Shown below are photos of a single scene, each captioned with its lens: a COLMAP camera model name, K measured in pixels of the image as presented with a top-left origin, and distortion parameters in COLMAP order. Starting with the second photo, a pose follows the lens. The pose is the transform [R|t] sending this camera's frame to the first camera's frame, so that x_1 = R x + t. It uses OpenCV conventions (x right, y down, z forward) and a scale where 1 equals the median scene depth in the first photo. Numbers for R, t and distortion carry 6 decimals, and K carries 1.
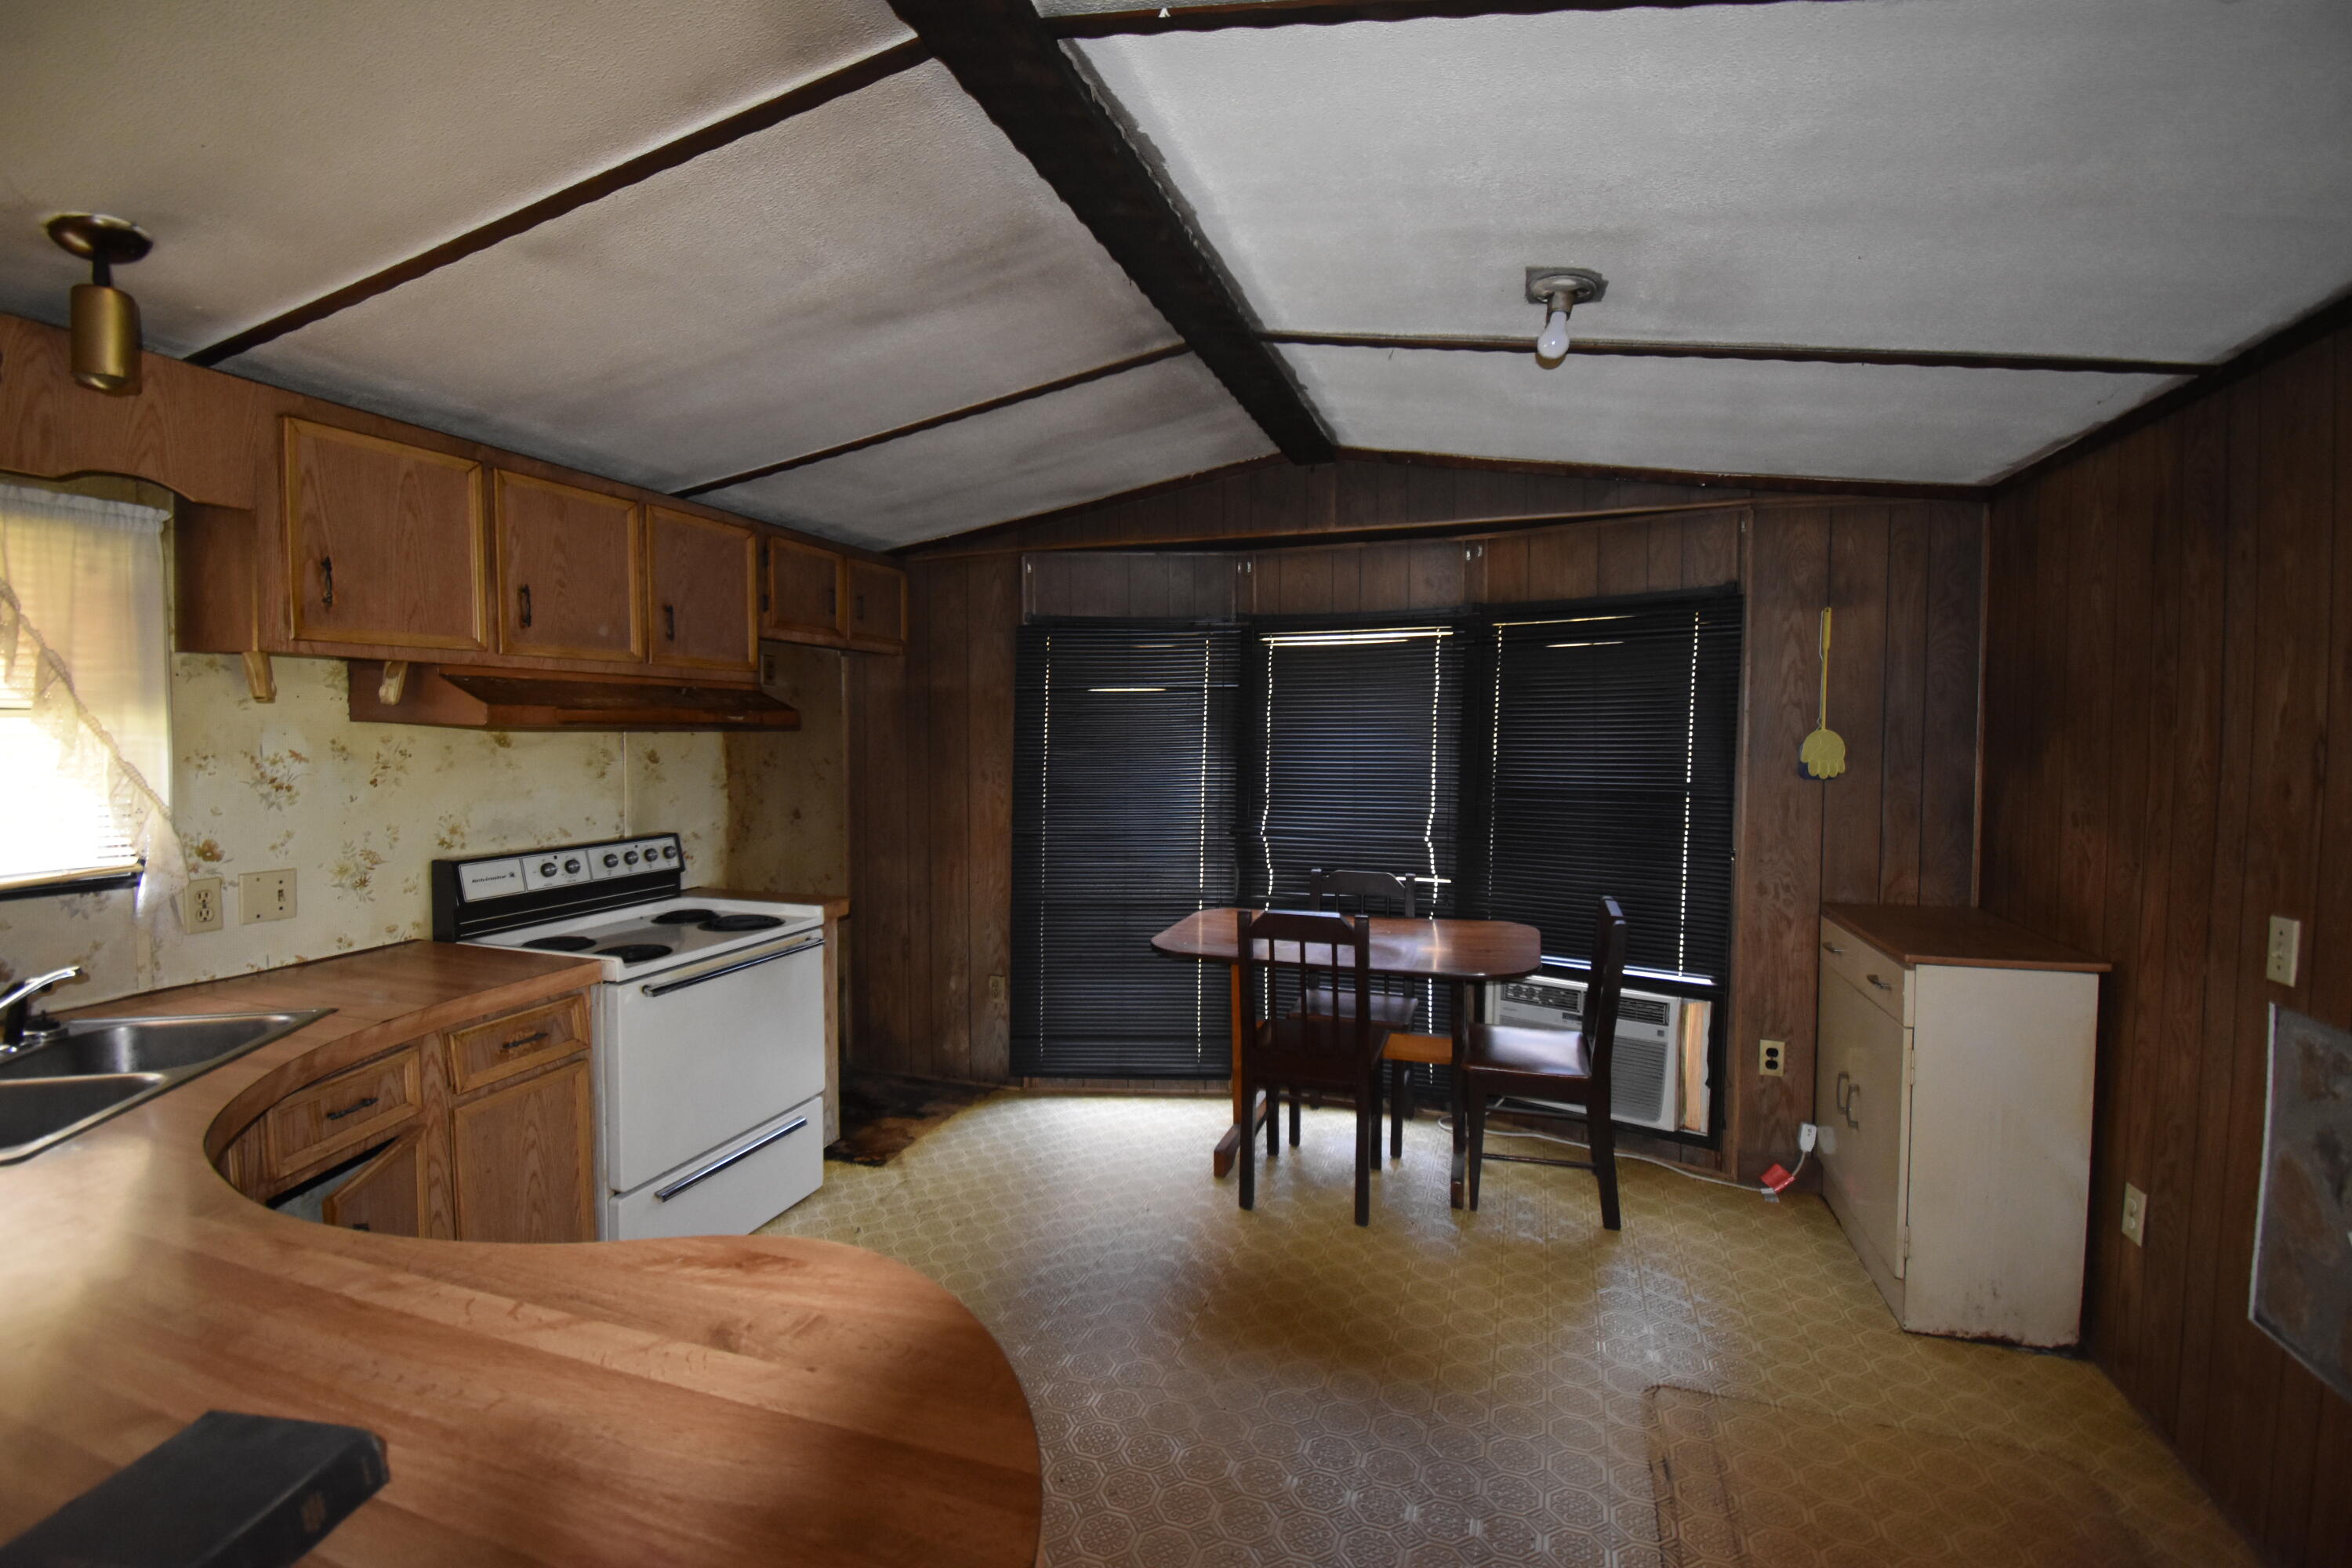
lens RADIAL K [[1030.1, 0, 1172.6], [0, 1030.1, 765.4], [0, 0, 1]] dist [0.020640, -0.028980]
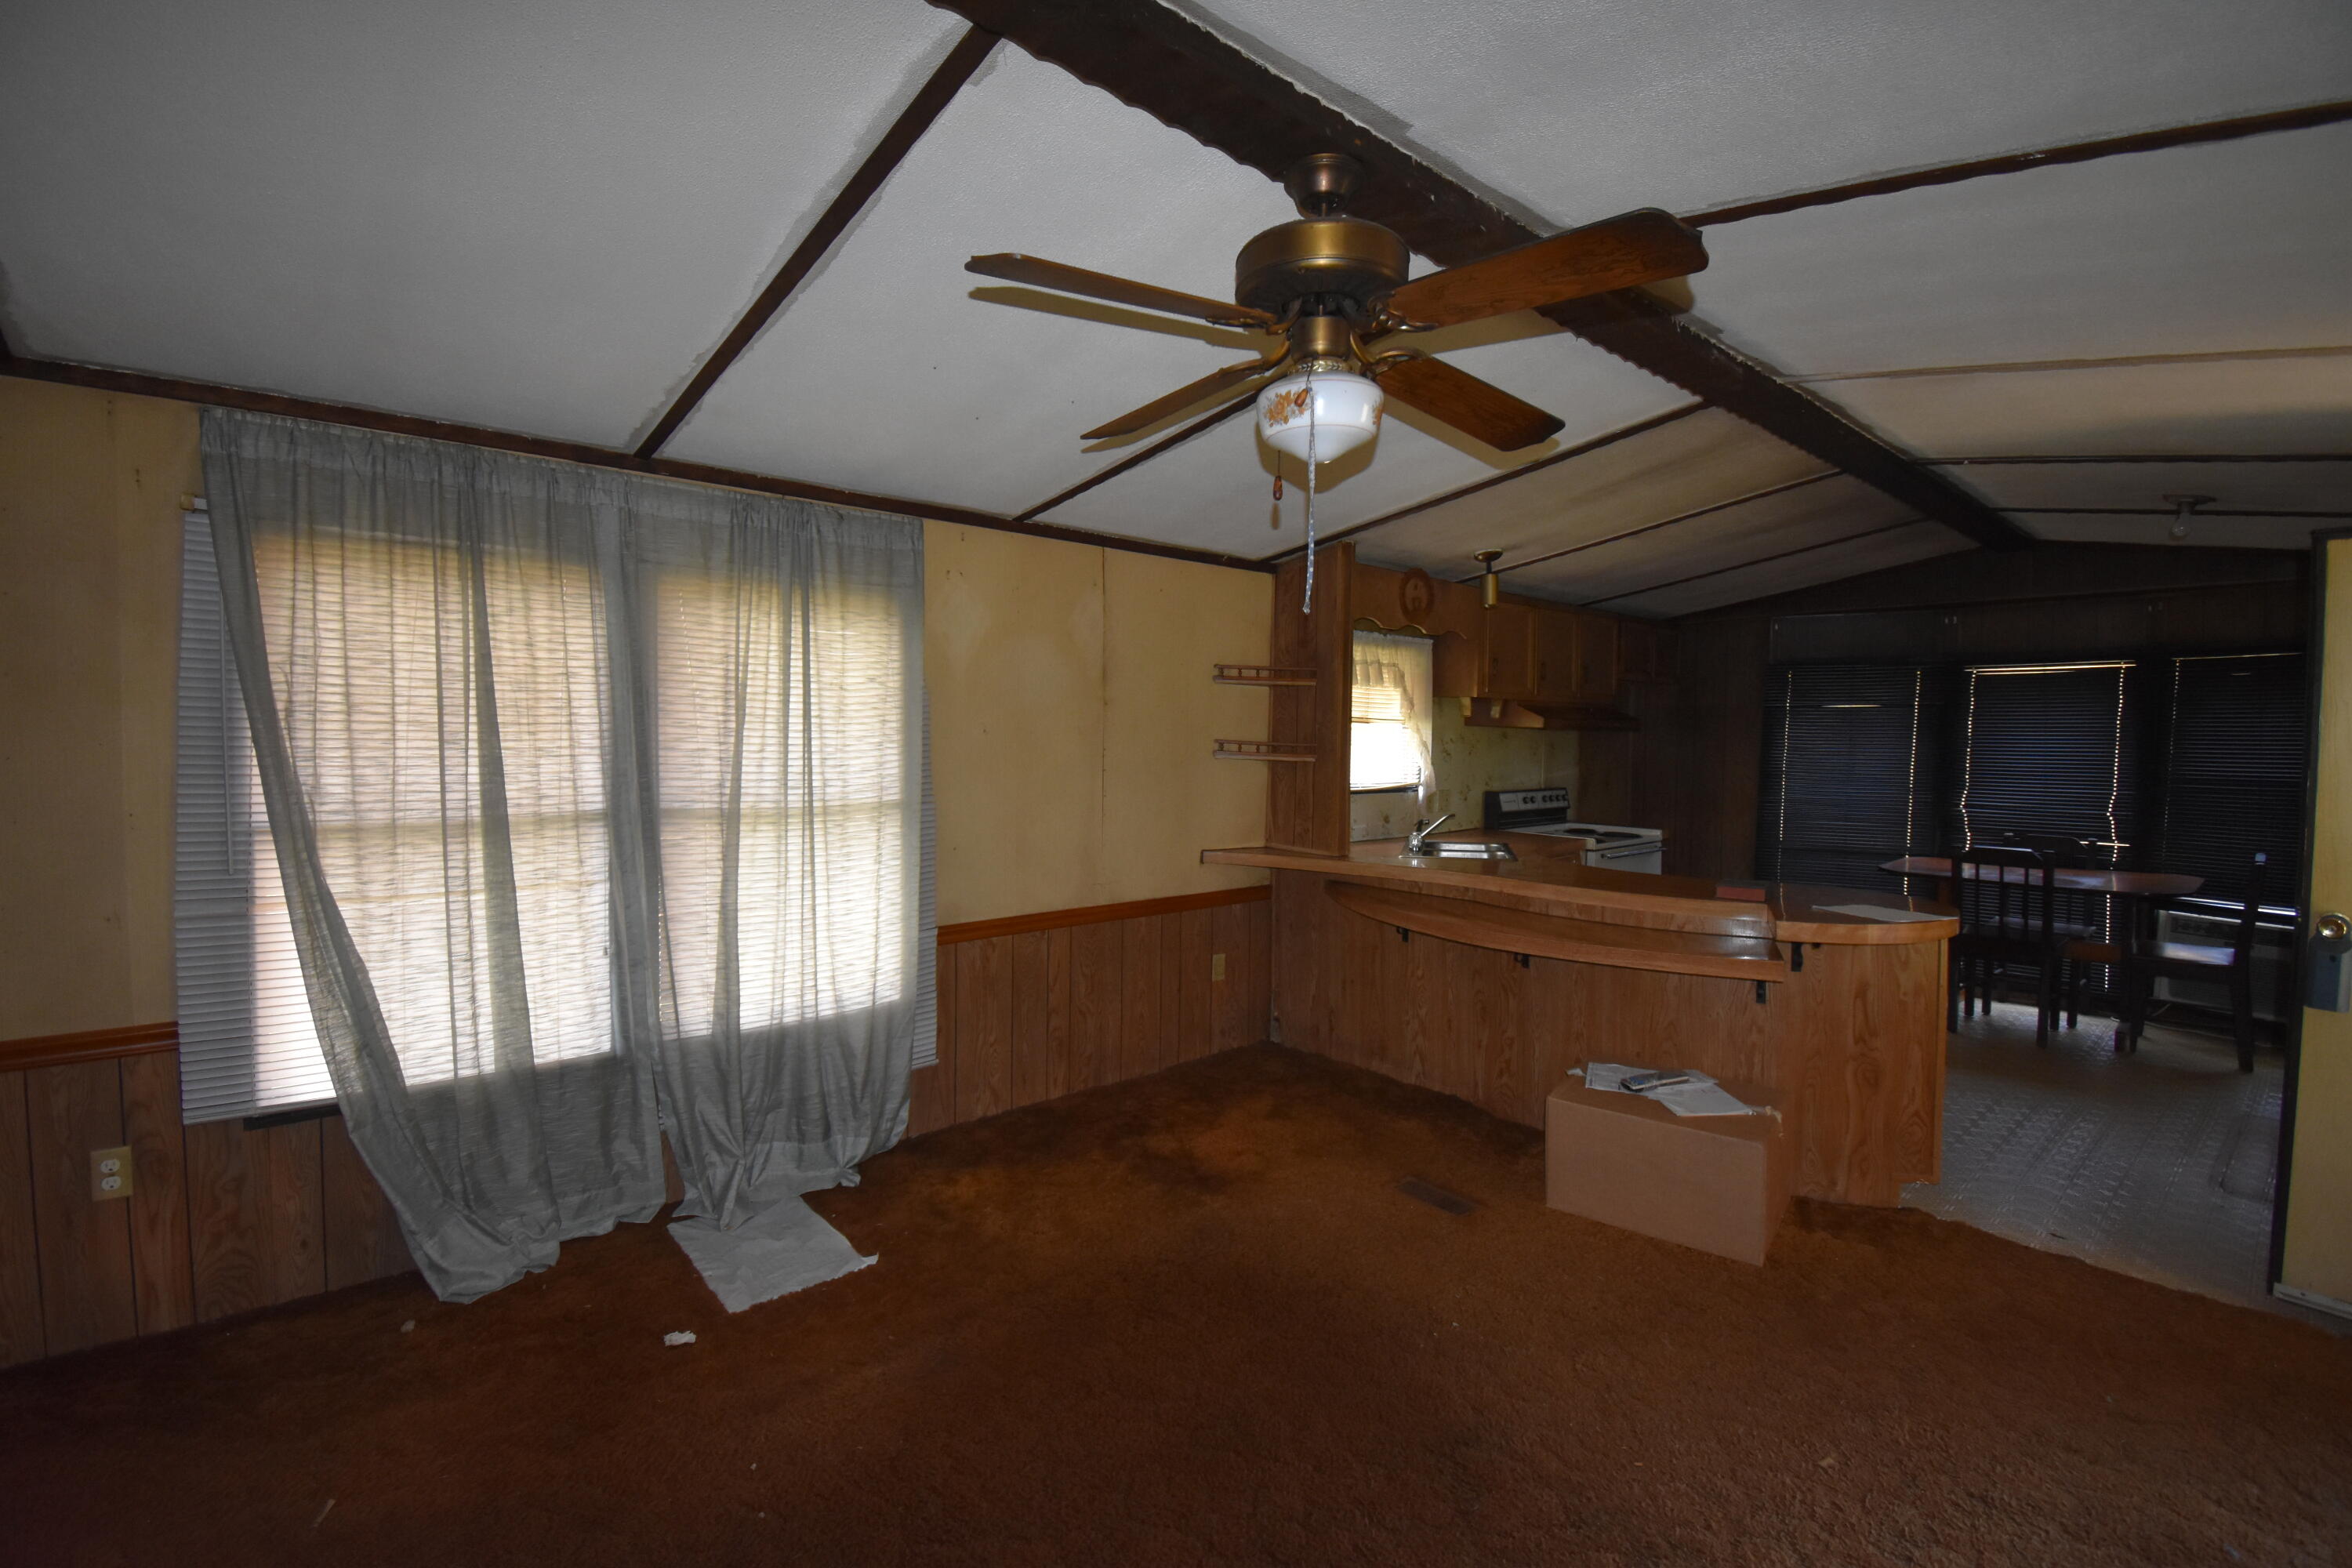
lens RADIAL K [[1030.1, 0, 1172.6], [0, 1030.1, 765.4], [0, 0, 1]] dist [0.020640, -0.028980]
pose [[0.864919, 0.024008, -0.501337, -0.184035], [-0.027243, 0.999628, 0.000869, 0.047510], [0.501171, 0.012906, 0.865252, -1.003889]]
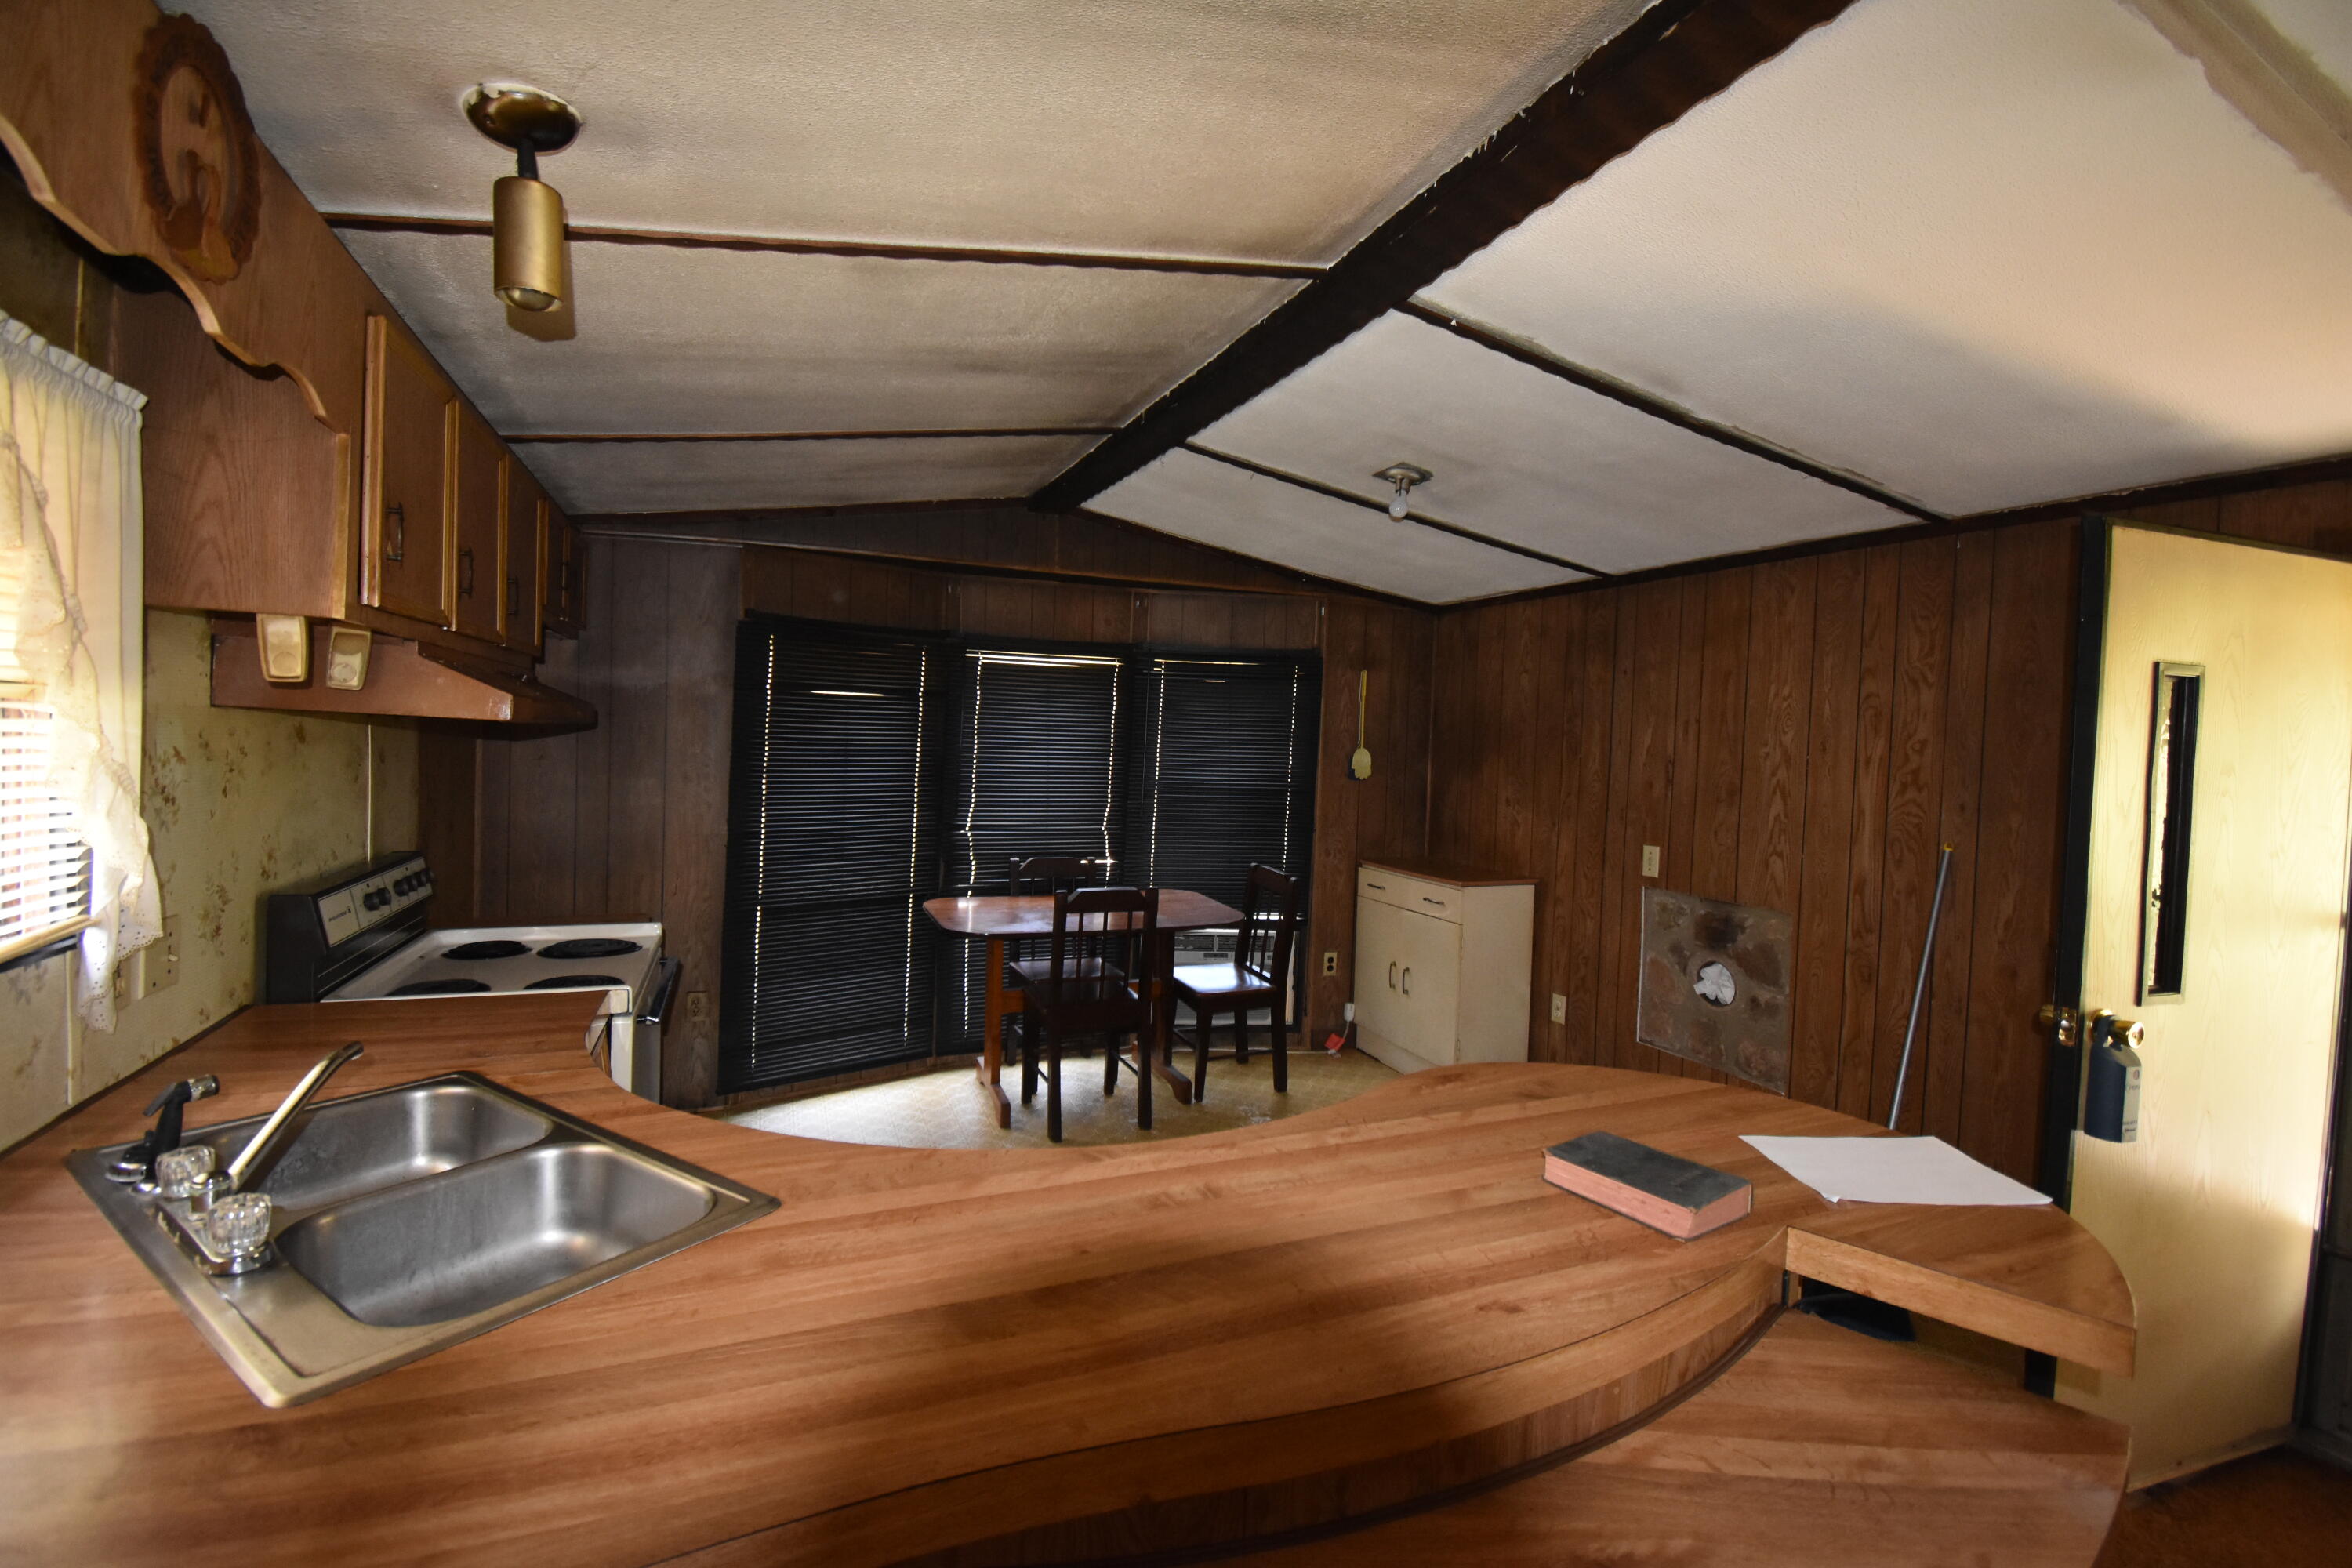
lens RADIAL K [[1030.1, 0, 1172.6], [0, 1030.1, 765.4], [0, 0, 1]] dist [0.020640, -0.028980]
pose [[0.751093, 0.006335, 0.660166, -0.621569], [-0.007632, 0.999970, -0.000912, -0.004681], [-0.660152, -0.004354, 0.751119, 0.020026]]
